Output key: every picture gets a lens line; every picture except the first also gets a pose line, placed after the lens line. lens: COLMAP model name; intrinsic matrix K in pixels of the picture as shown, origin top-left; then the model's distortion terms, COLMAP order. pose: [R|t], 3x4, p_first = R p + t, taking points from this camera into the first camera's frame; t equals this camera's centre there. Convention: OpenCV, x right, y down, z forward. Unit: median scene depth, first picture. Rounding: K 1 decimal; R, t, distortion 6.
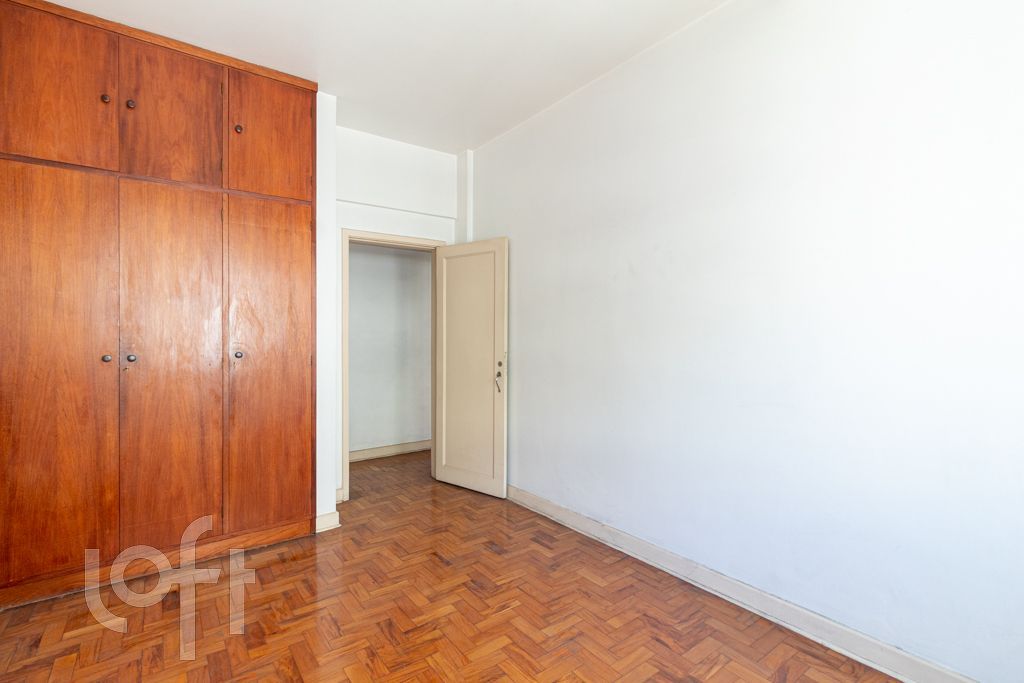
lens RADIAL K [[479.9, 0, 516.2], [0, 479.9, 338.4], [0, 0, 1]] dist [0.000071, 0.001356]
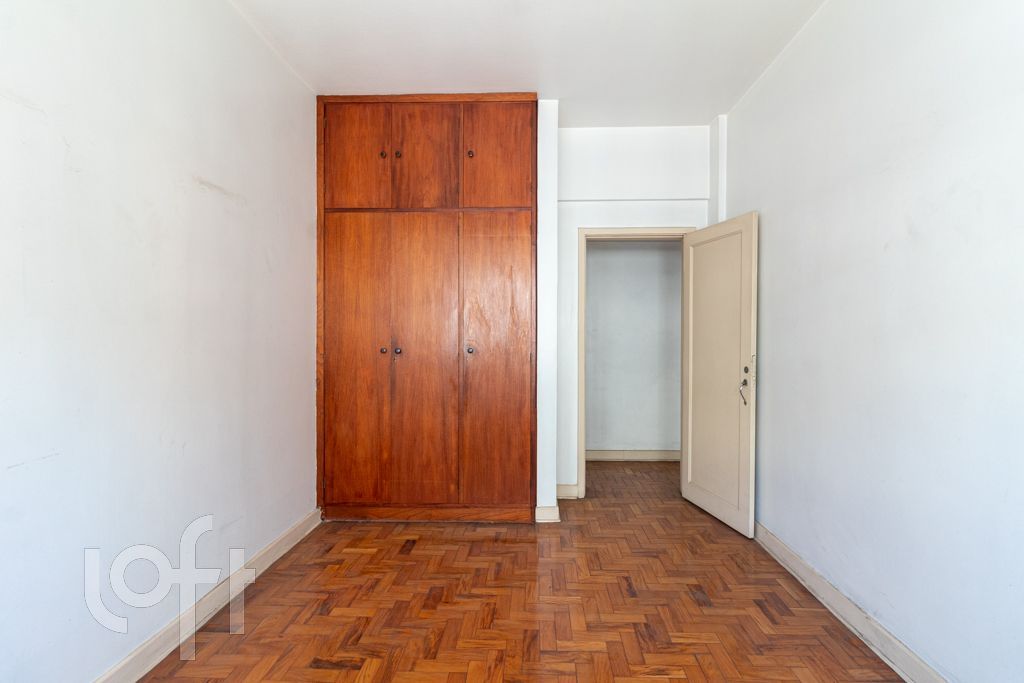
lens RADIAL K [[479.9, 0, 511.6], [0, 479.9, 336.5], [0, 0, 1]] dist [0.000071, 0.001356]
pose [[0.777647, 0.006669, -0.628666, 0.226382], [-0.007326, 0.999972, 0.001546, -0.001709], [0.628658, 0.003403, 0.777674, 0.171848]]
